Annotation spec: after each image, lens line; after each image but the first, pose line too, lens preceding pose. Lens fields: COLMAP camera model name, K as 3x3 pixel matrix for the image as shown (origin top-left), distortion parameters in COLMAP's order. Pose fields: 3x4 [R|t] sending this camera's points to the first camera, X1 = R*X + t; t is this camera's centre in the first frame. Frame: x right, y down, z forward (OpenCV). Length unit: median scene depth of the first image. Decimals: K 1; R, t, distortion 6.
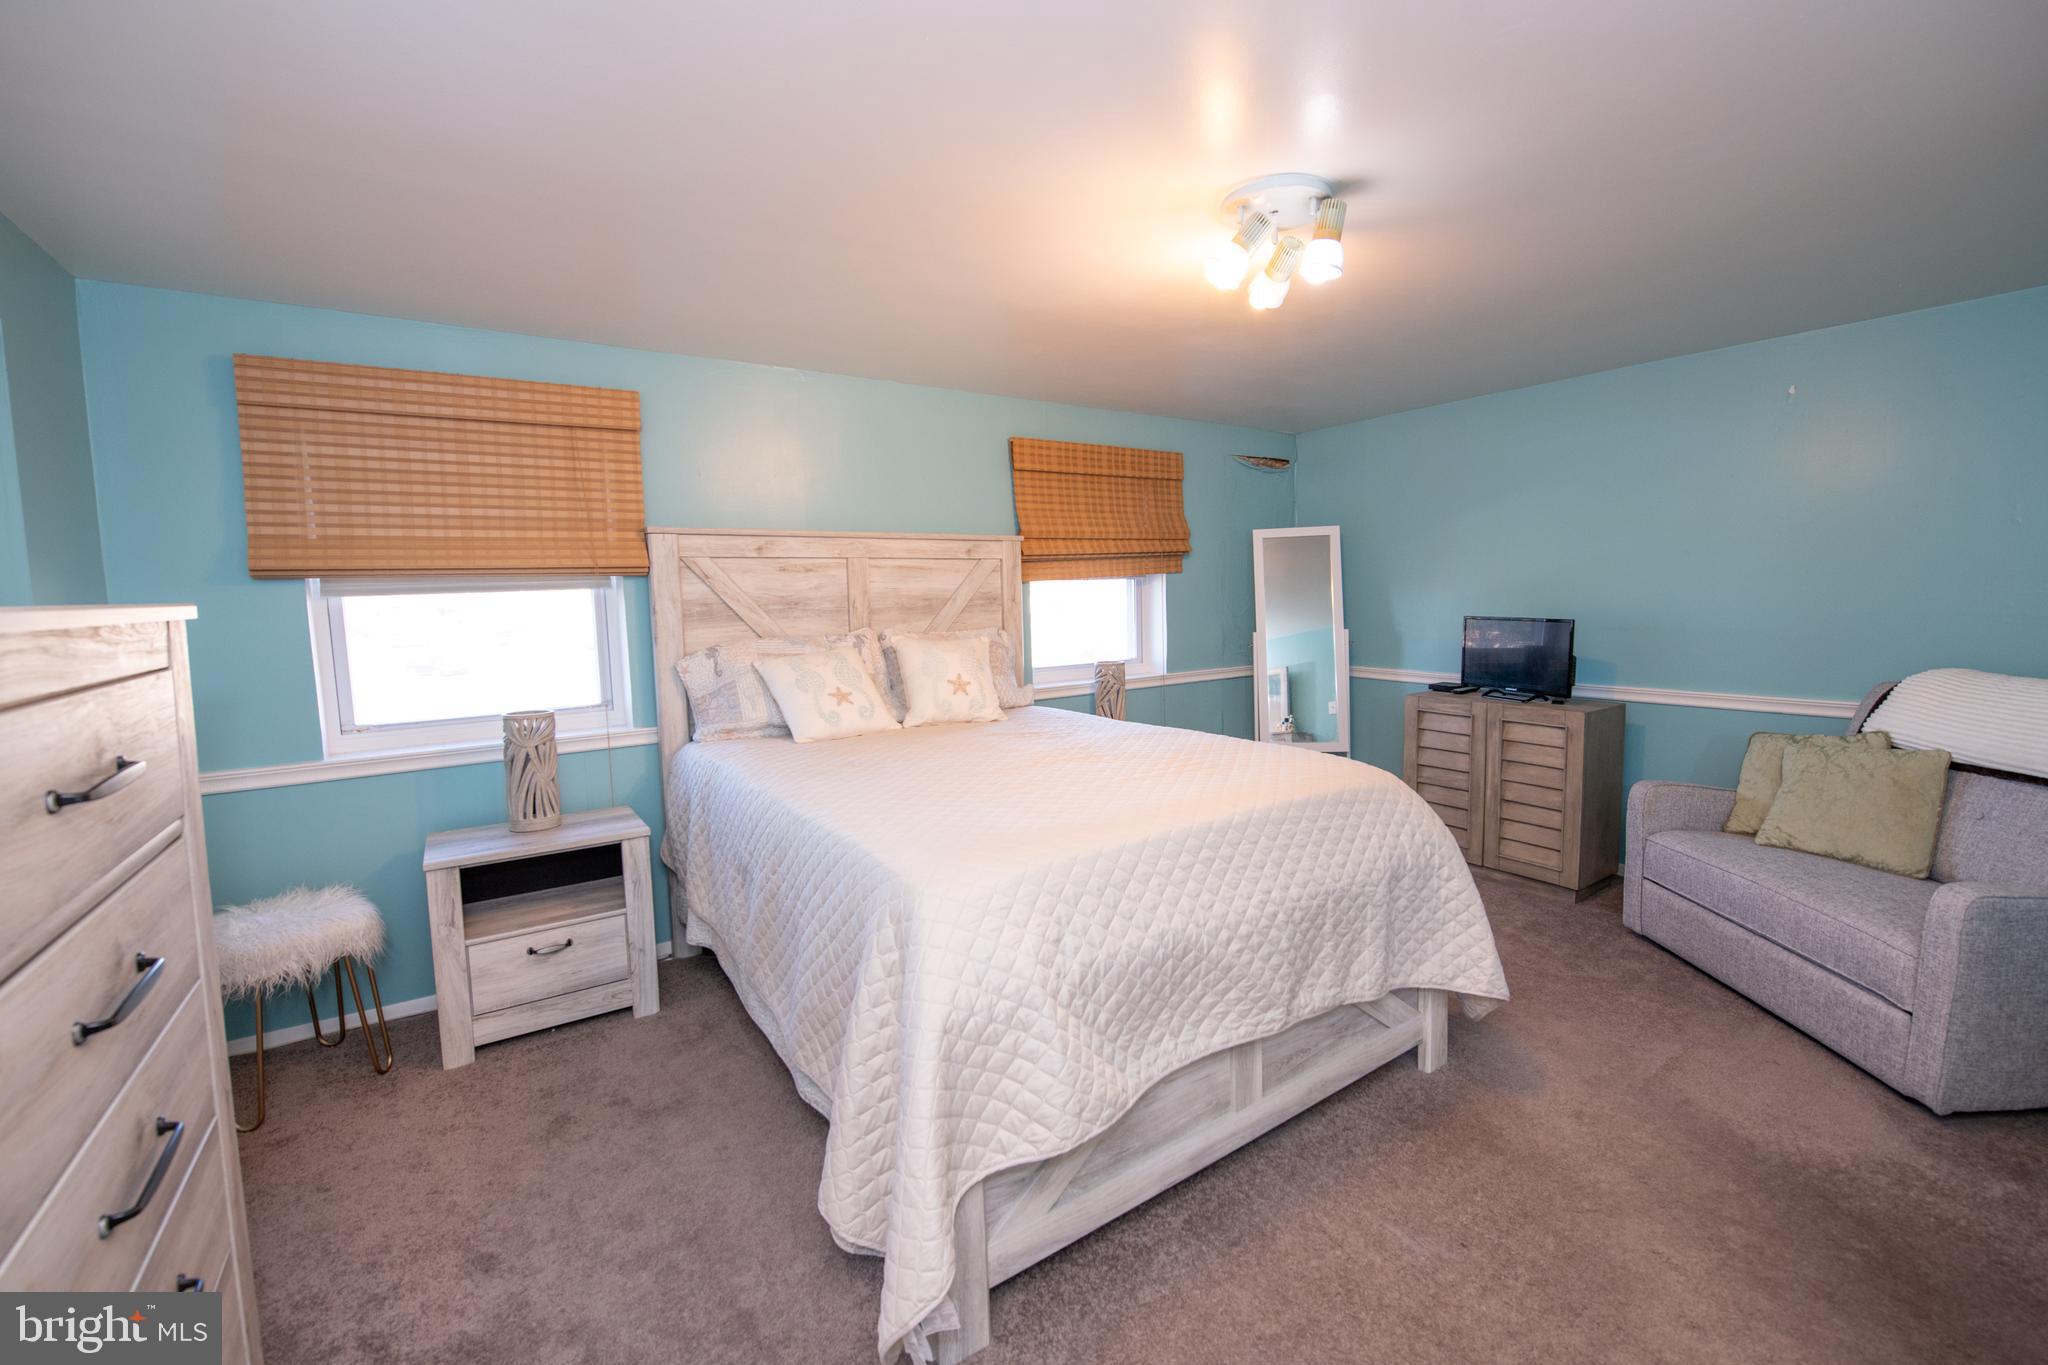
lens RADIAL K [[897.7, 0, 1026.6], [0, 897.7, 666.7], [0, 0, 1]] dist [-0.008441, -0.005979]
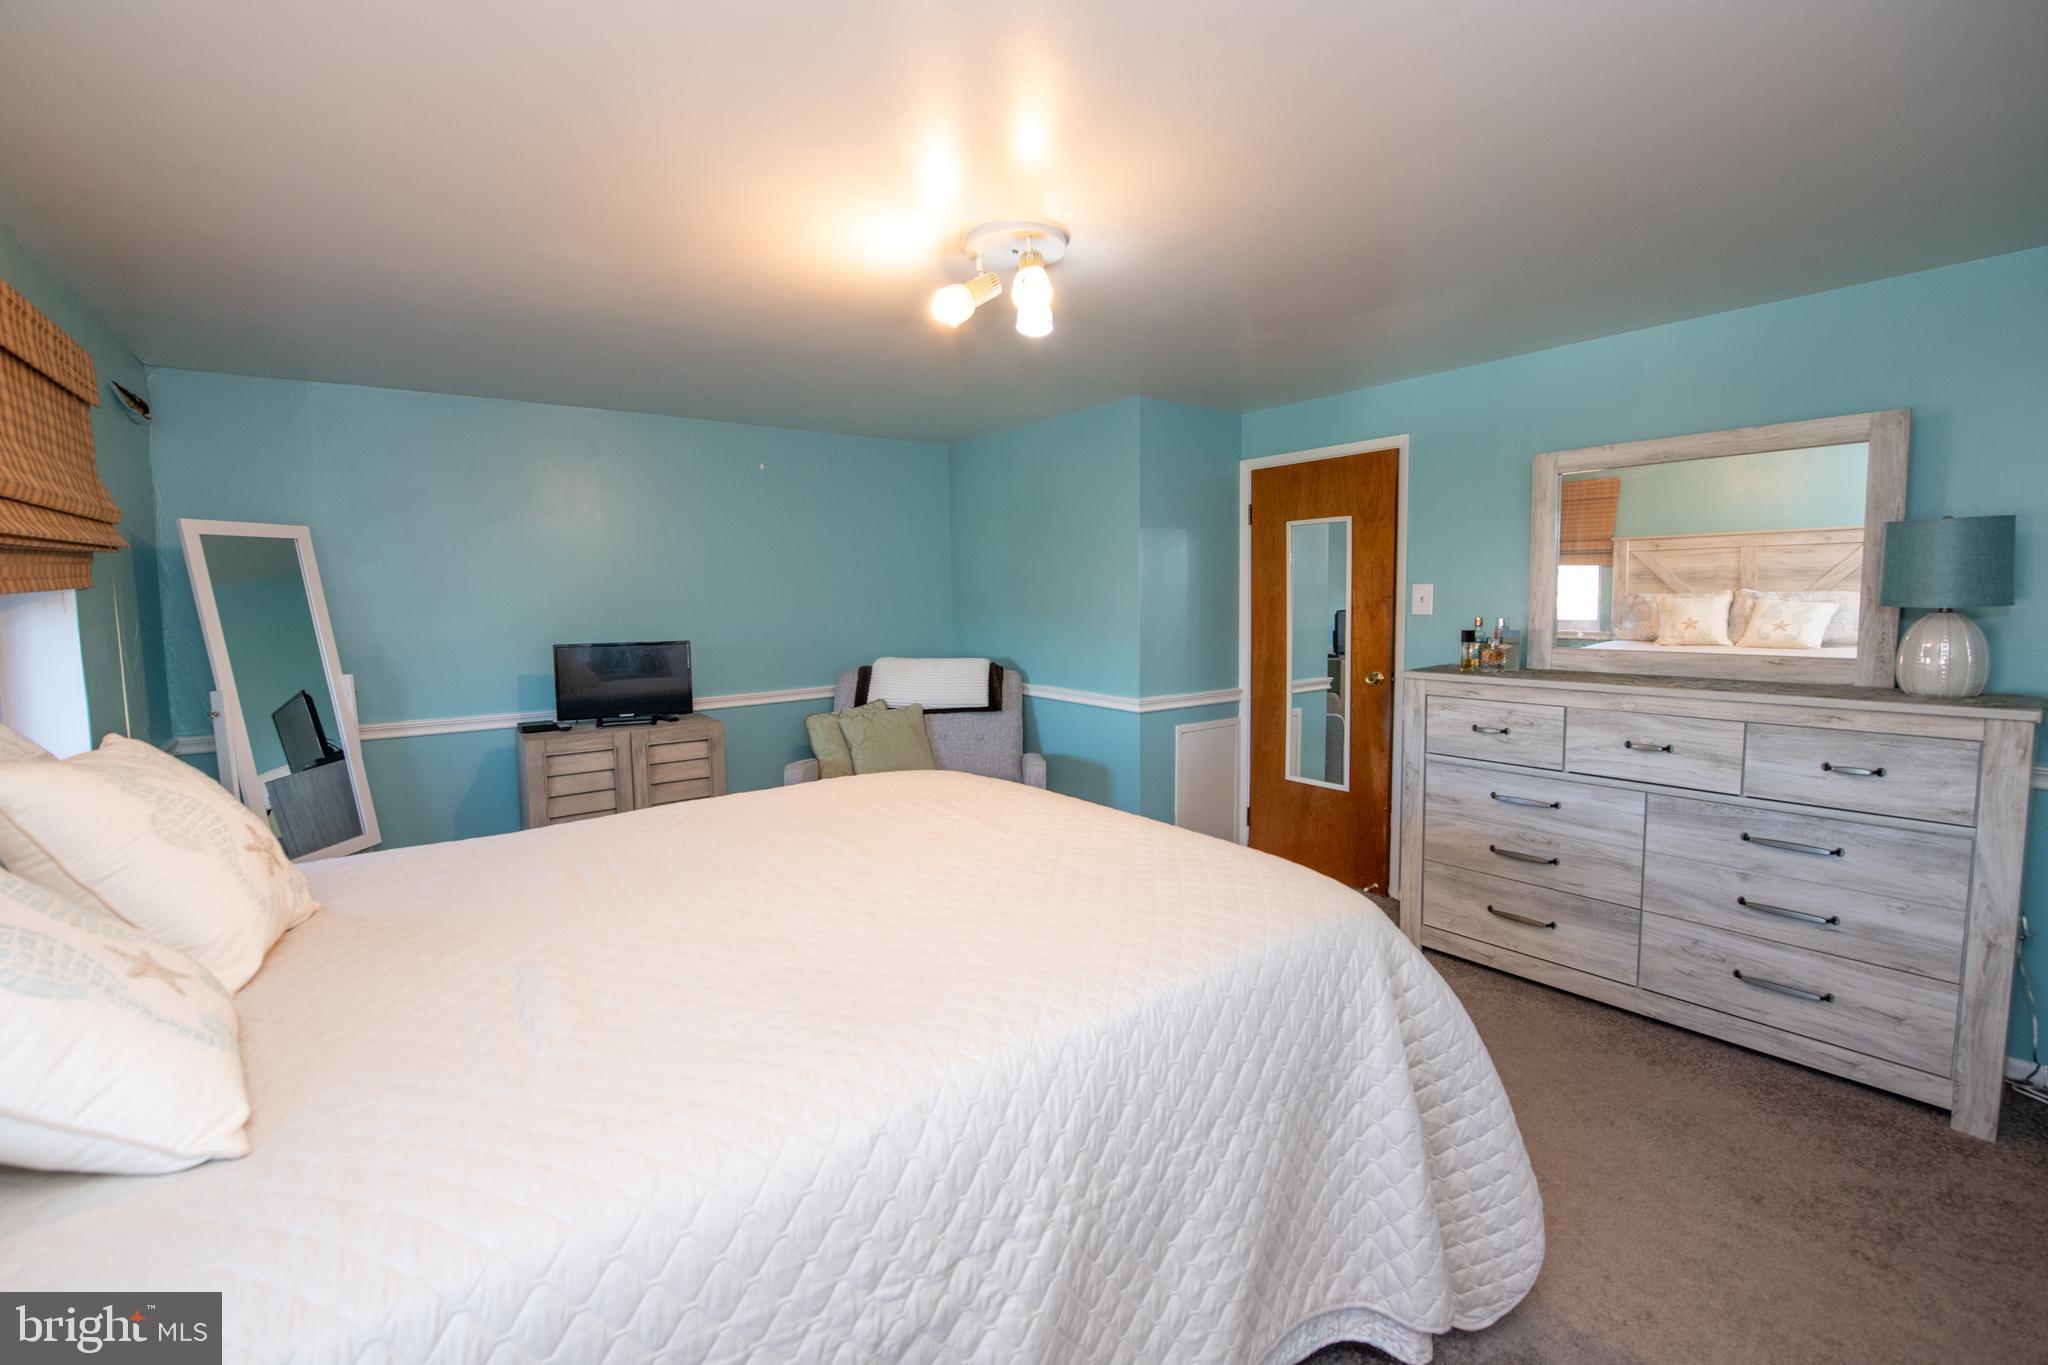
lens RADIAL K [[897.7, 0, 1026.6], [0, 897.7, 666.7], [0, 0, 1]] dist [-0.008441, -0.005979]
pose [[-0.053010, -0.053170, 0.997177, -0.463486], [0.113690, 0.991767, 0.058925, -0.035865], [-0.992101, 0.116493, -0.046529, 0.614040]]
